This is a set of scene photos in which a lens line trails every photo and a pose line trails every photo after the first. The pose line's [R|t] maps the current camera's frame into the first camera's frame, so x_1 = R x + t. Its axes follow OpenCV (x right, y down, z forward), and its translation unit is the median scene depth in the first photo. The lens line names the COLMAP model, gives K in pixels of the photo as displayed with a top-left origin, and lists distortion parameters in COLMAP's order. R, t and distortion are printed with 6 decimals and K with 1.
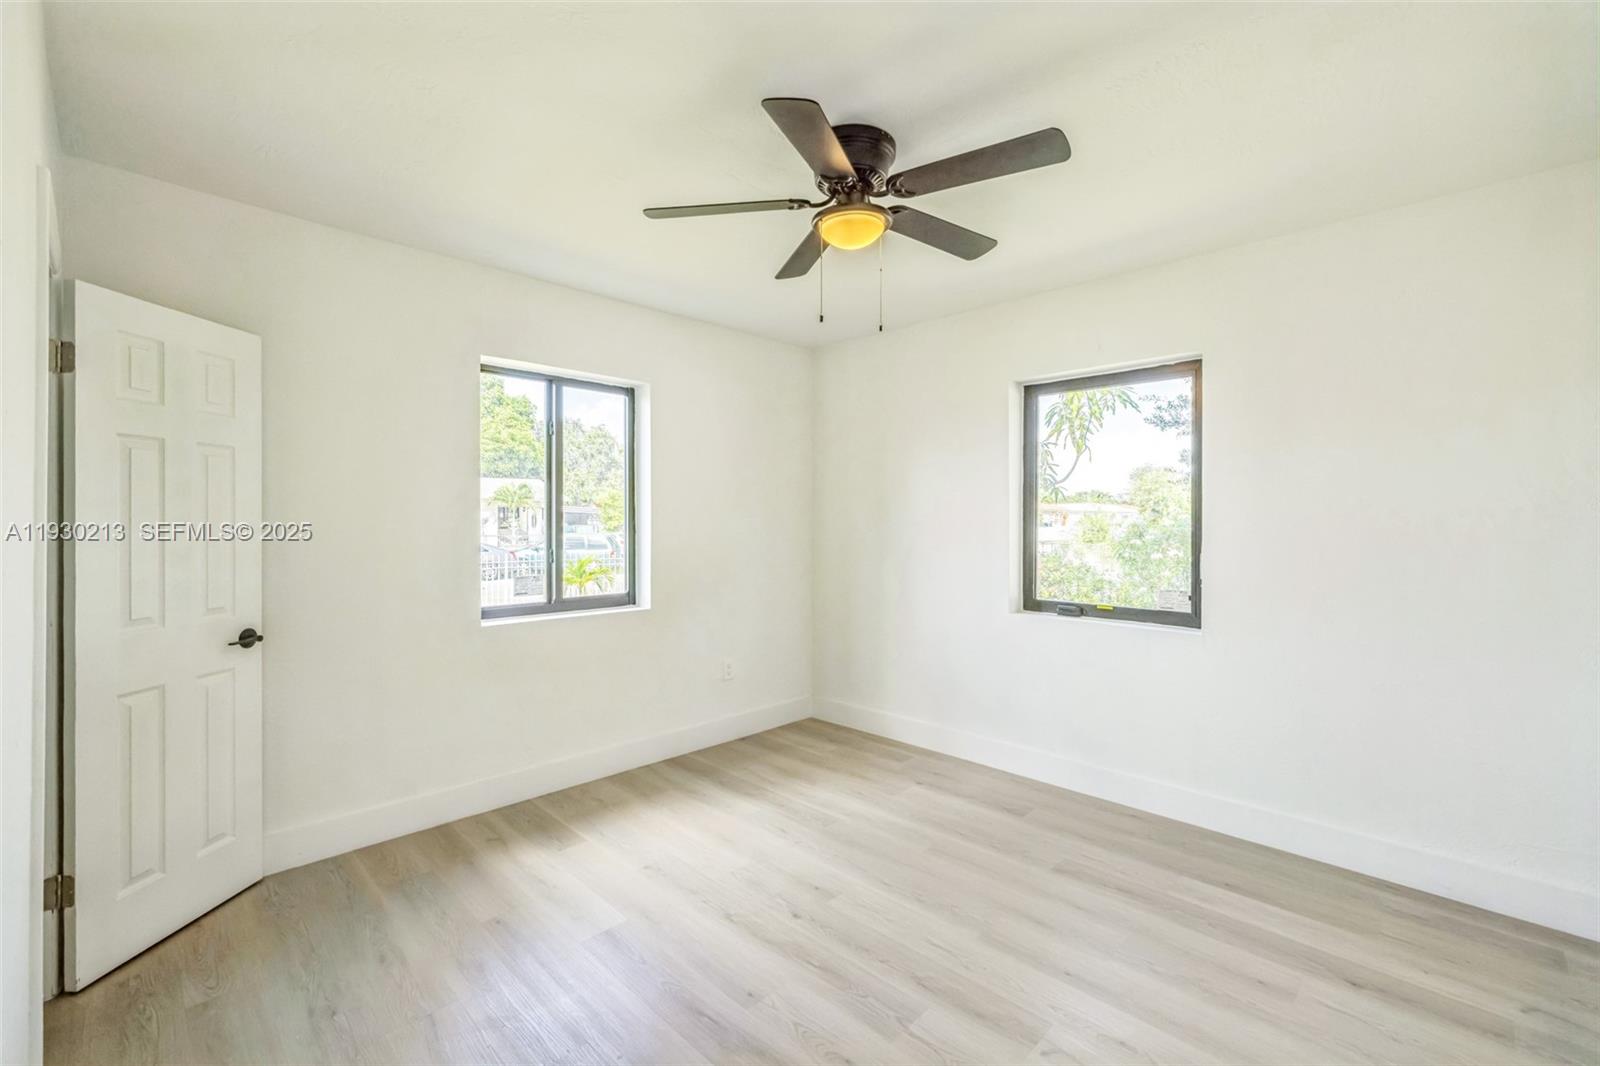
lens RADIAL K [[673.0, 0, 794.8], [0, 673.0, 524.8], [0, 0, 1]] dist [0.001450, 0.000705]
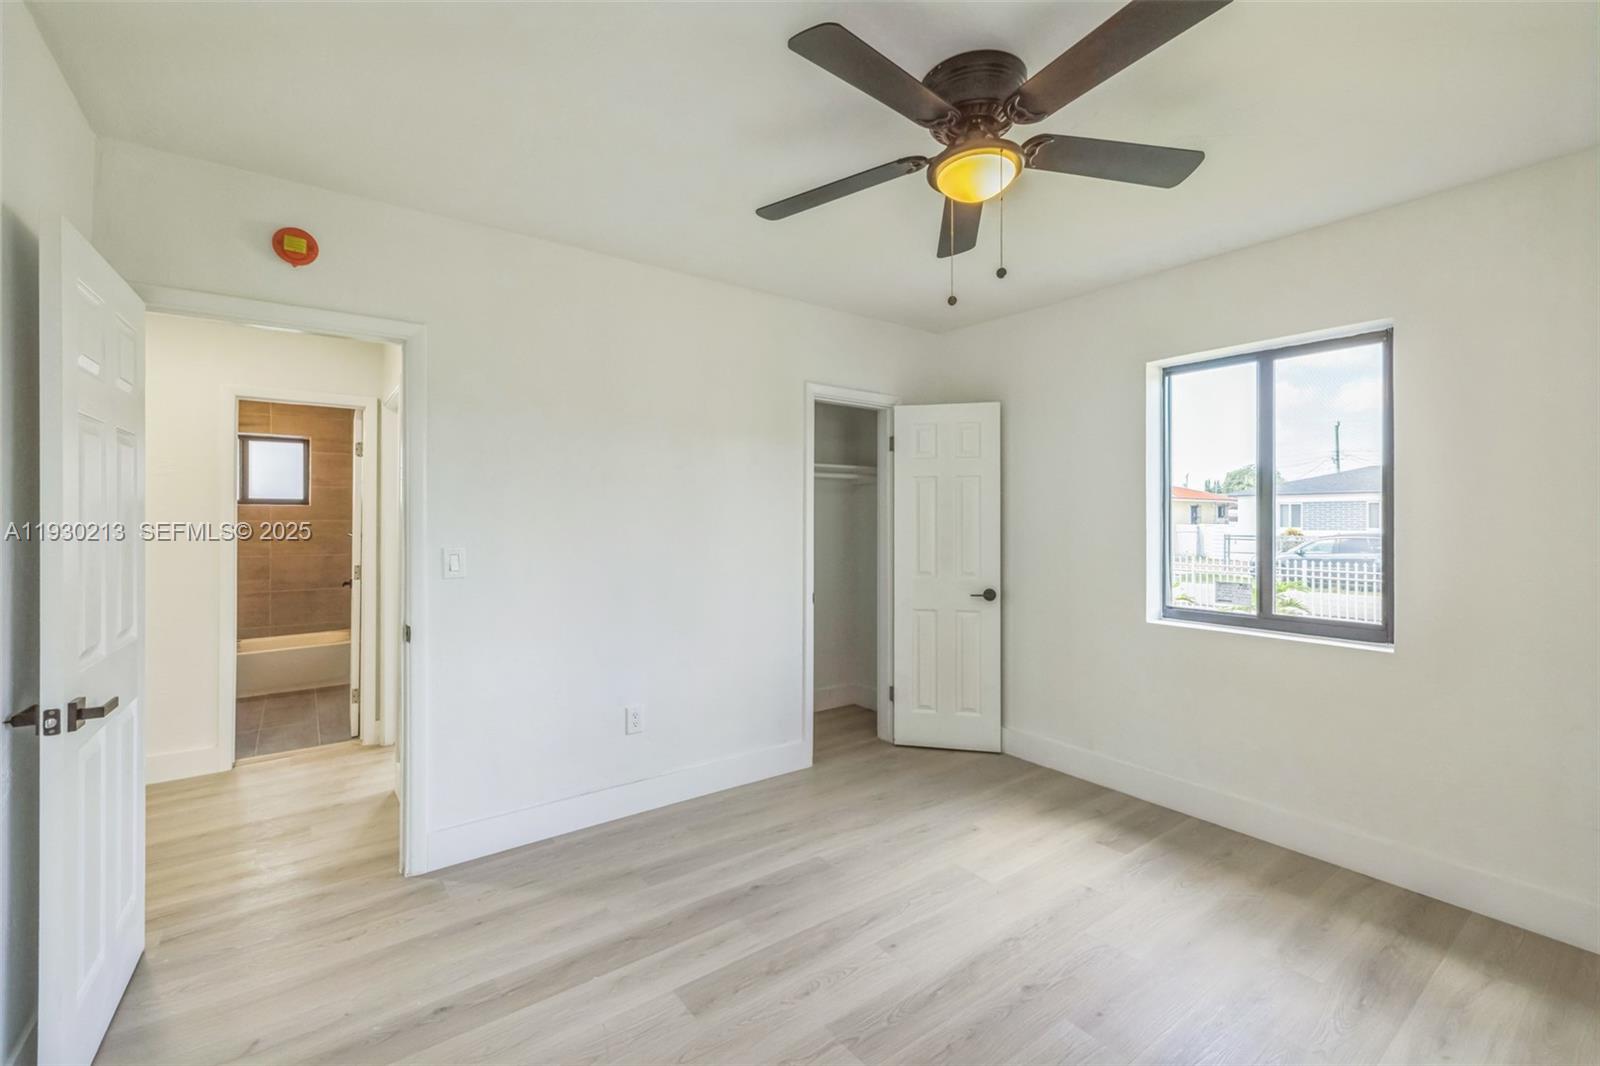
lens RADIAL K [[673.0, 0, 794.8], [0, 673.0, 524.8], [0, 0, 1]] dist [0.001450, 0.000705]
pose [[-0.156229, 0.002980, -0.987716, 0.604162], [-0.009444, 0.999945, 0.004510, 0.000262], [0.987676, 0.010033, -0.156193, 0.576580]]
